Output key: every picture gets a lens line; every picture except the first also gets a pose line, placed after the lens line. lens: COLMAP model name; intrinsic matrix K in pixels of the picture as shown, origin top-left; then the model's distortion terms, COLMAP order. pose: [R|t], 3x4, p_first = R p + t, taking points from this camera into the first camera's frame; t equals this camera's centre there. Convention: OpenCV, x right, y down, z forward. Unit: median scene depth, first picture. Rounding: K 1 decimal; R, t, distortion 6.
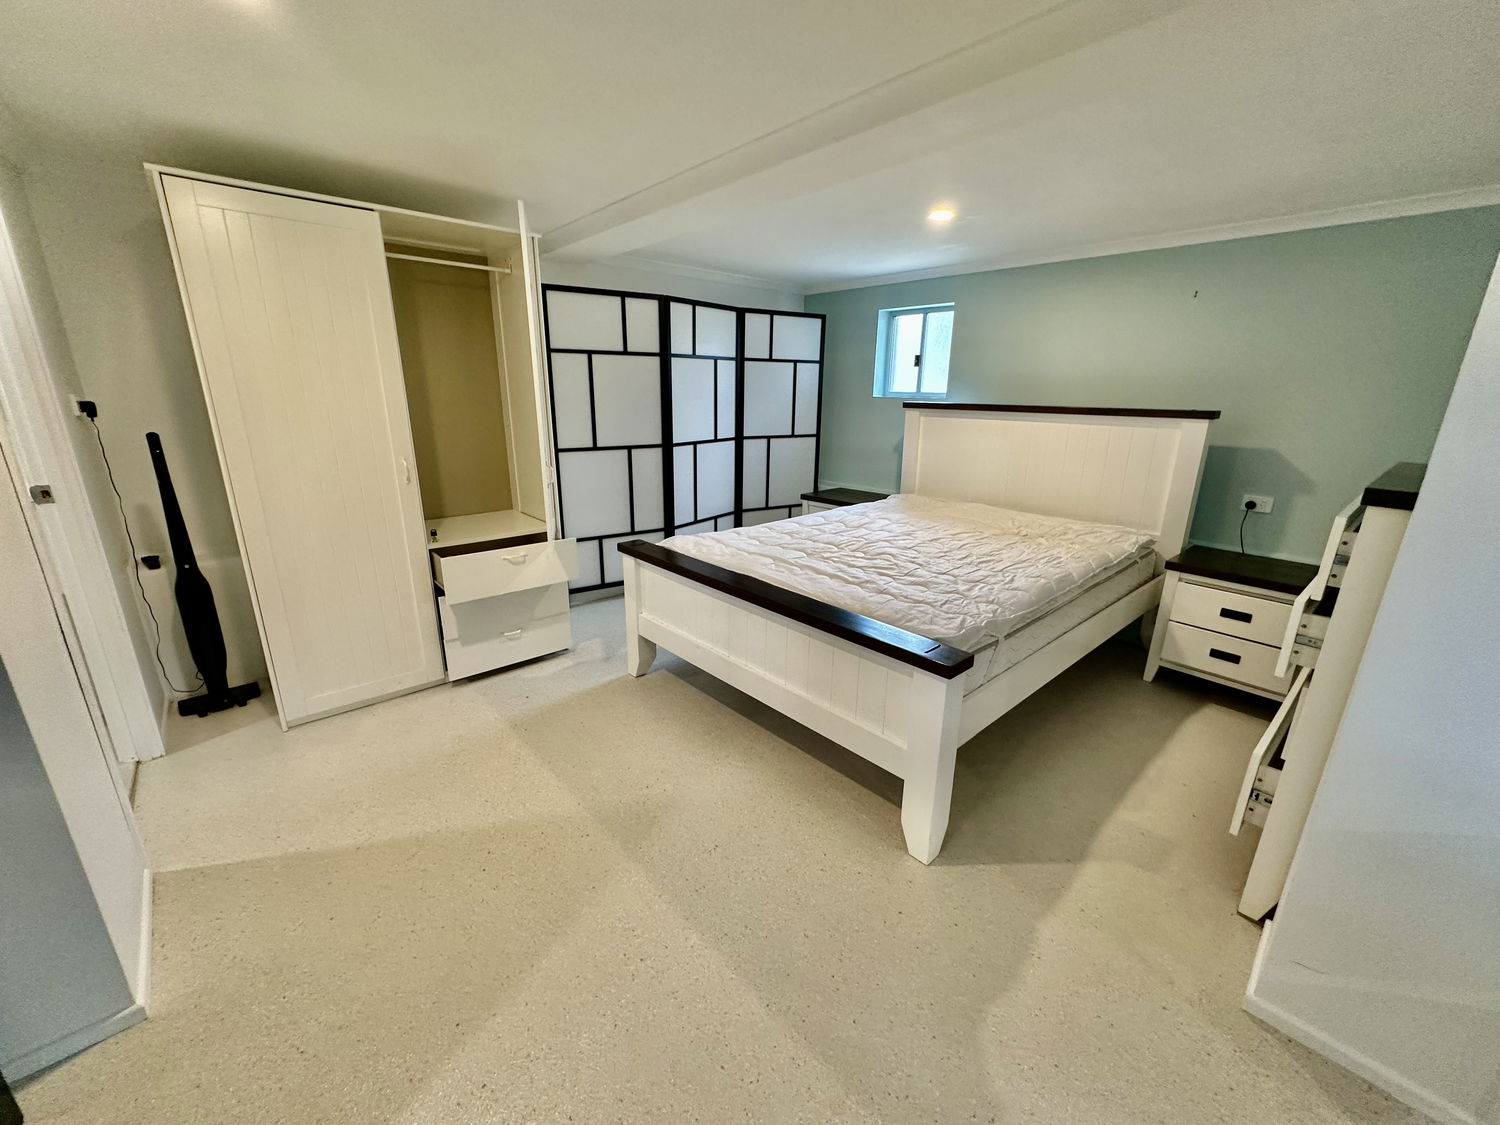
lens RADIAL K [[605.5, 0, 750.3], [0, 605.5, 563.3], [0, 0, 1]] dist [0.013281, -0.000216]
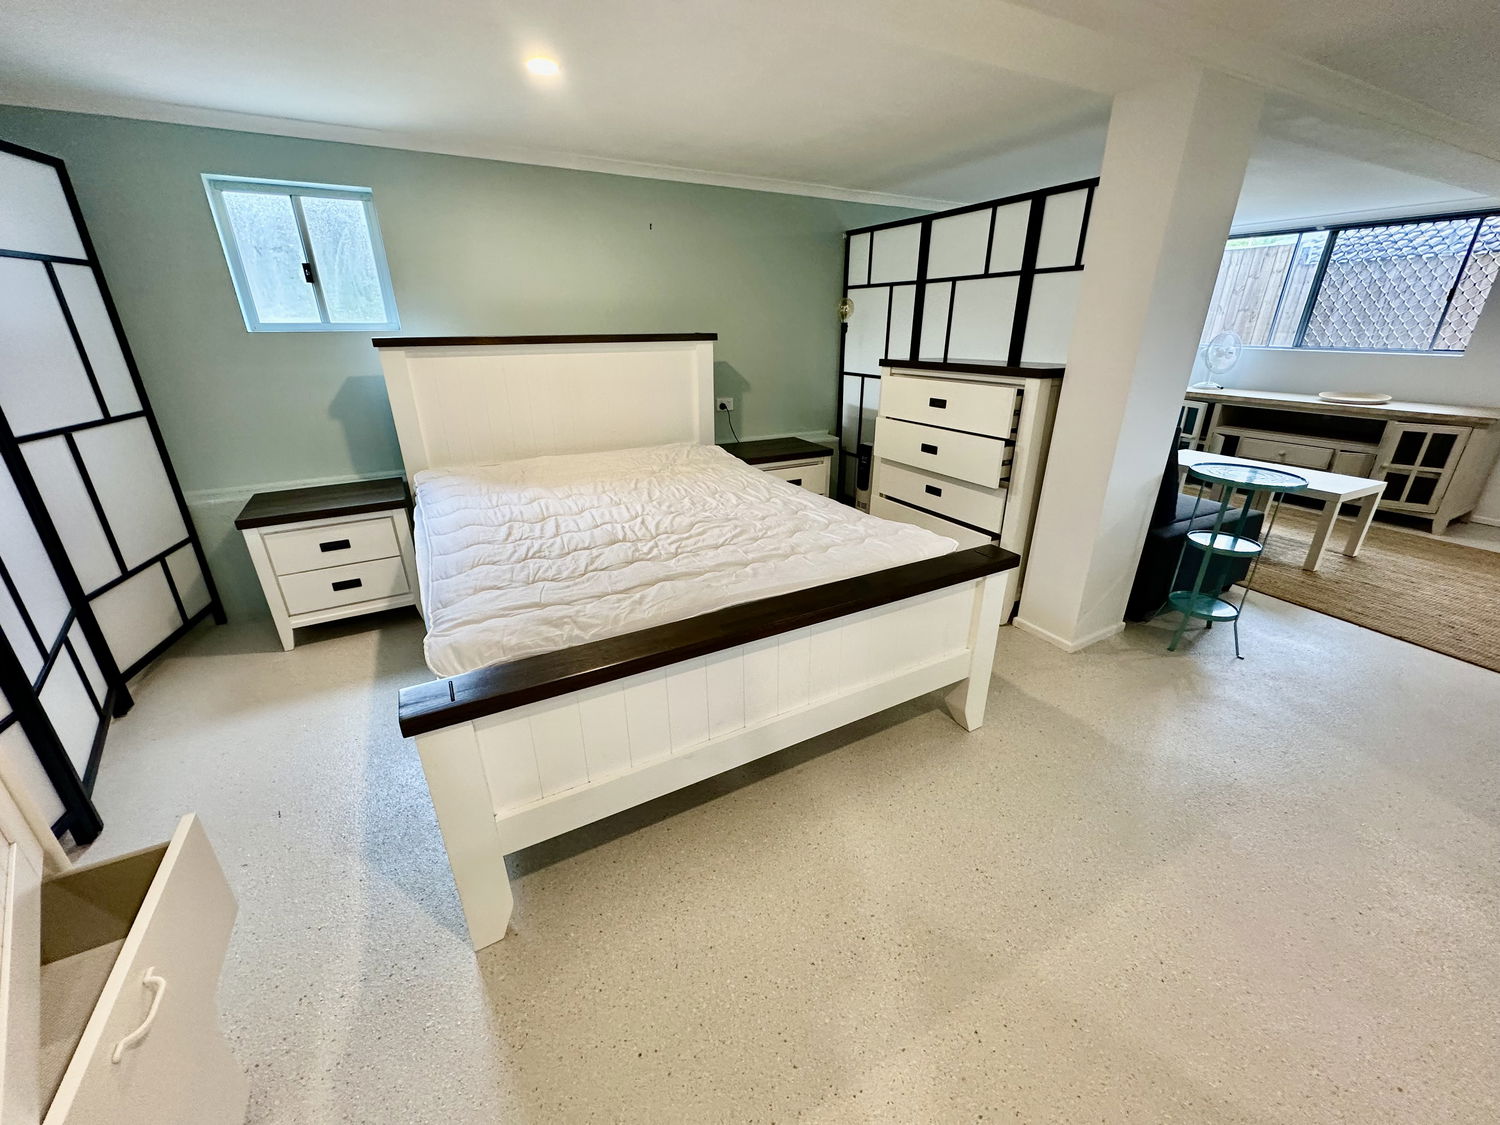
lens RADIAL K [[605.5, 0, 754.8], [0, 605.5, 560.7], [0, 0, 1]] dist [0.013281, -0.000216]
pose [[0.234747, -0.381648, 0.894001, -0.524039], [0.277350, 0.907767, 0.314698, -0.208201], [-0.931649, 0.174077, 0.318946, 0.652883]]
